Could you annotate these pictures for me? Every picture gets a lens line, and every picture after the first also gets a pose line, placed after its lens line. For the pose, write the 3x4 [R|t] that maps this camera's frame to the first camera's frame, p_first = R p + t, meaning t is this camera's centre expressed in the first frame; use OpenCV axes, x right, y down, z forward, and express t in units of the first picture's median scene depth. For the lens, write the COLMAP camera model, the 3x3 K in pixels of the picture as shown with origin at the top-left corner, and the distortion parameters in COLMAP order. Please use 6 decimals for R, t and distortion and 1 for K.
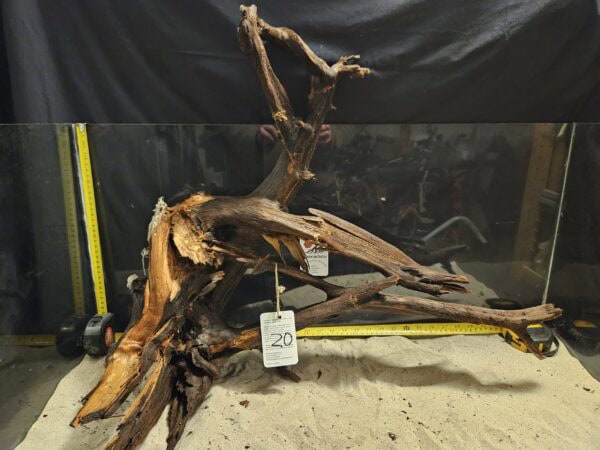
lens RADIAL K [[399.4, 0, 300.7], [0, 399.4, 230.0], [0, 0, 1]] dist [0.038473, -0.031167]
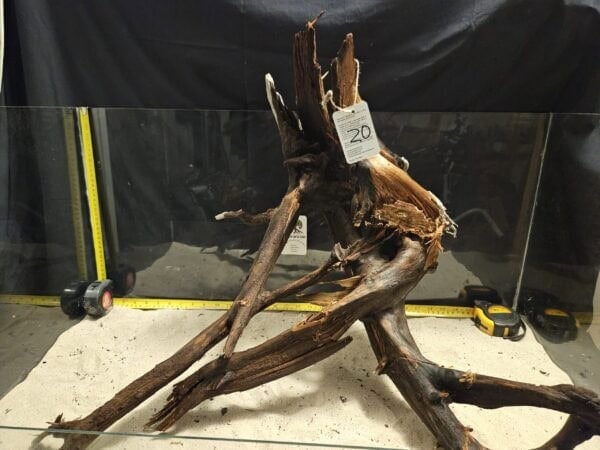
lens RADIAL K [[399.4, 0, 298.4], [0, 399.4, 232.0], [0, 0, 1]] dist [0.038473, -0.031167]
pose [[0.996058, 0.037268, -0.080498, 0.139923], [-0.034792, 0.998884, 0.031944, 0.021878], [0.081598, -0.029017, 0.996243, -0.065316]]
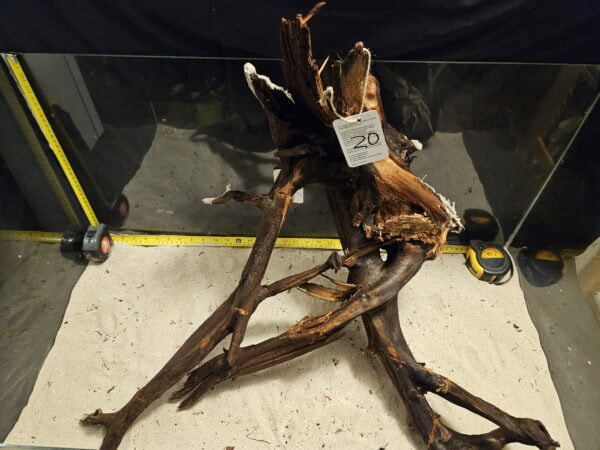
lens RADIAL K [[399.4, 0, 300.1], [0, 399.4, 224.1], [0, 0, 1]] dist [0.038473, -0.031167]
pose [[0.997018, 0.056804, -0.052240, 0.124813], [-0.019282, 0.838802, 0.544096, -0.419377], [0.074726, -0.541466, 0.837395, 0.132553]]
